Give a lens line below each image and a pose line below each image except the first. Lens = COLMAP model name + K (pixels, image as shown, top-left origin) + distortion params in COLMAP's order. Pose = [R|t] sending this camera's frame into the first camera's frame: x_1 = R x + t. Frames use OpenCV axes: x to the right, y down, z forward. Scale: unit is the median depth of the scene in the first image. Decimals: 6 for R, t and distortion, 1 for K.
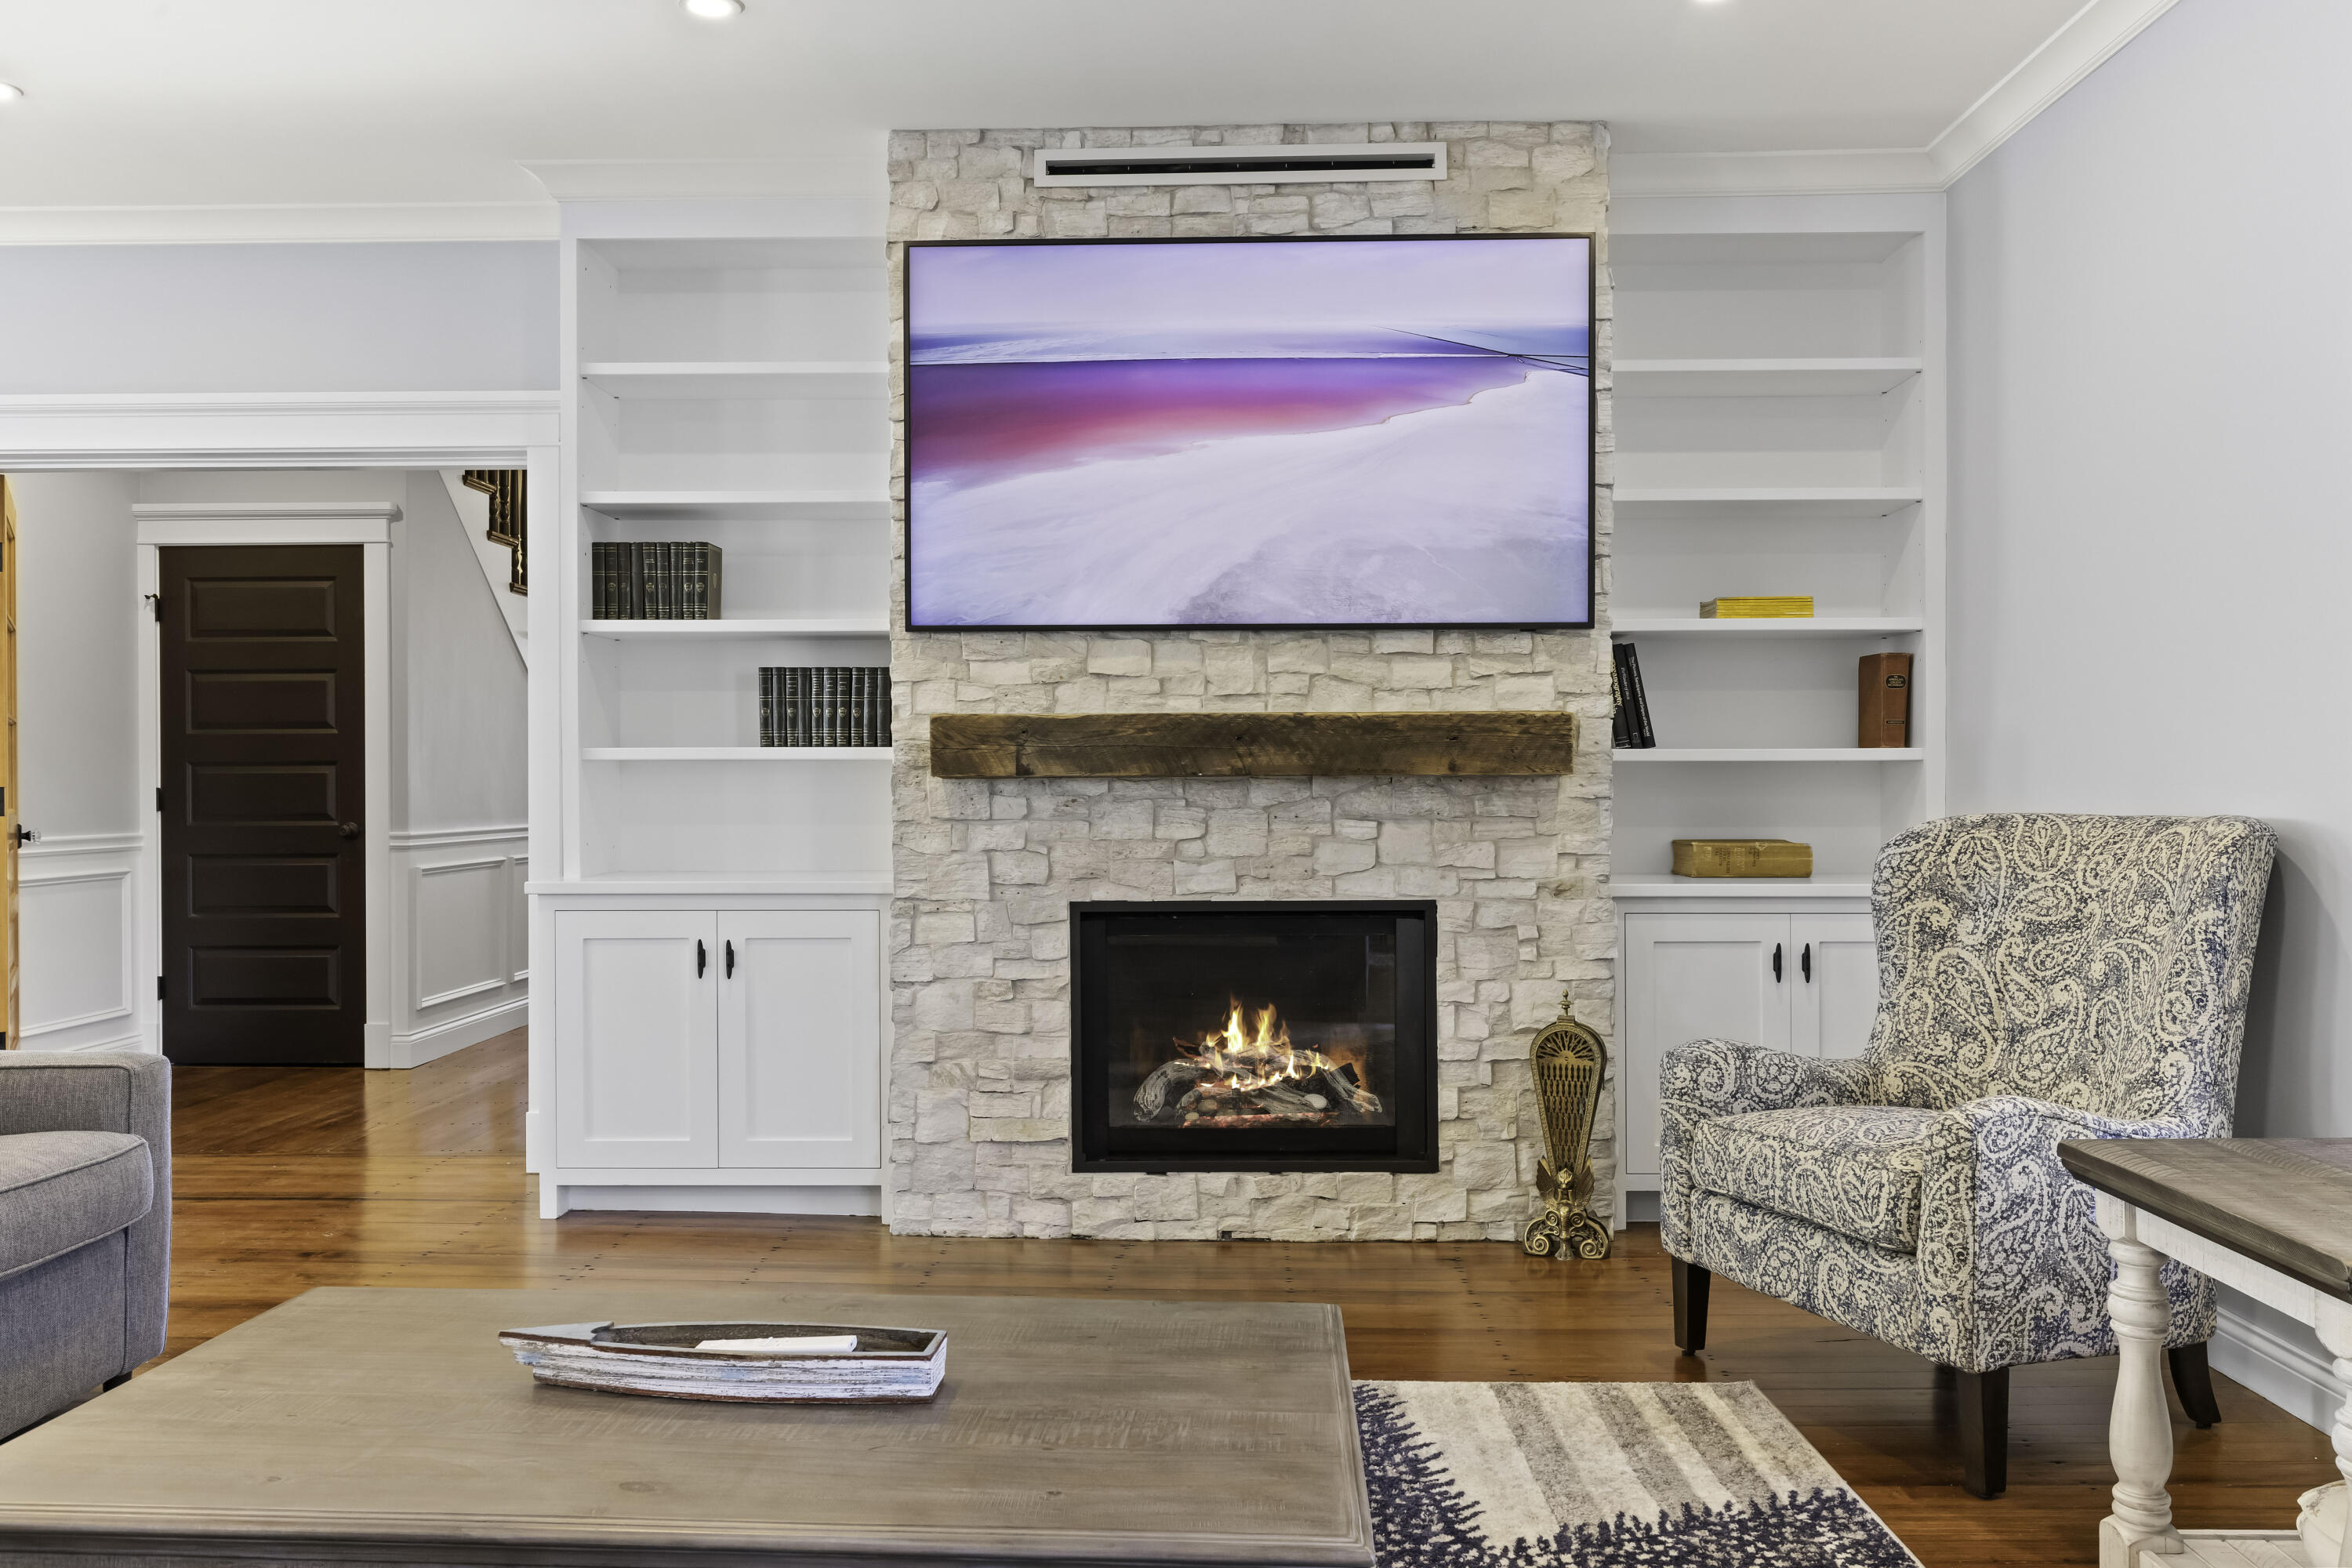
lens RADIAL K [[1851.2, 0, 1173.5], [0, 1851.2, 781.9], [0, 0, 1]] dist [0.002392, 0.001005]
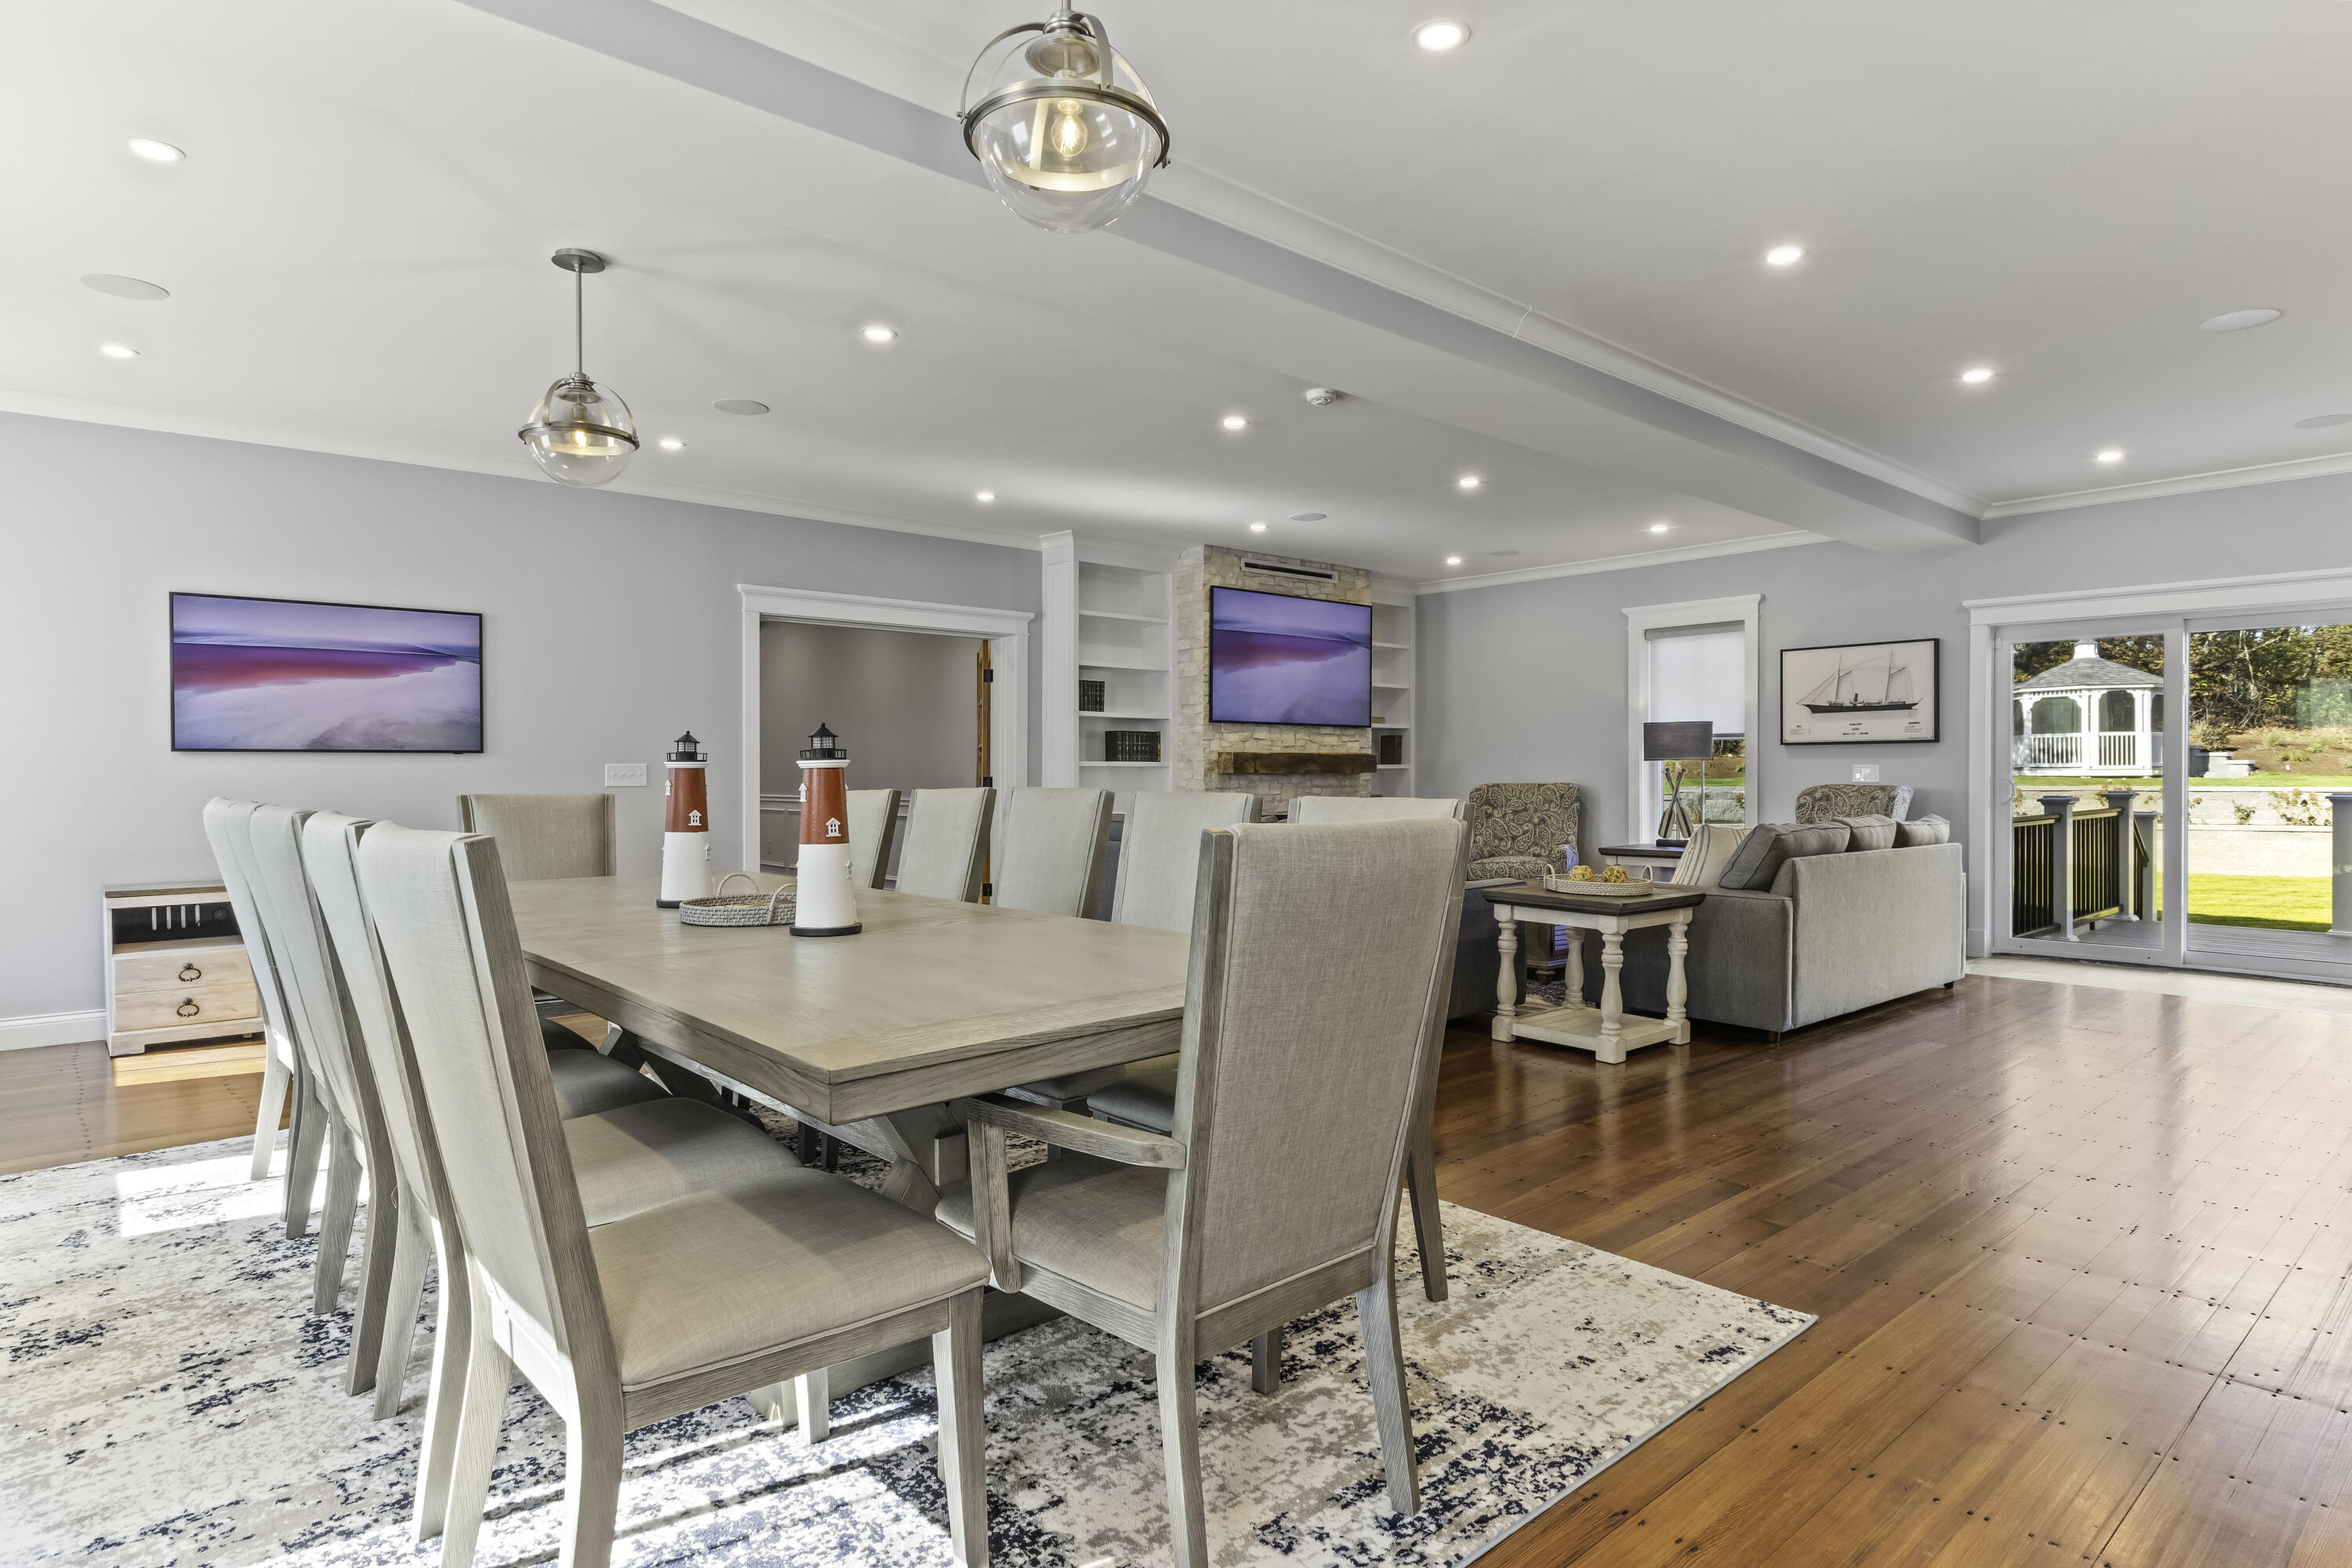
lens RADIAL K [[1290.7, 0, 1175.4], [0, 1290.7, 783.7], [0, 0, 1]] dist [0.000267, 0.000000]
pose [[0.730339, -0.006590, 0.683053, -1.550072], [0.001551, 0.999967, 0.007989, -0.003203], [-0.683083, -0.004775, 0.730326, -0.414671]]
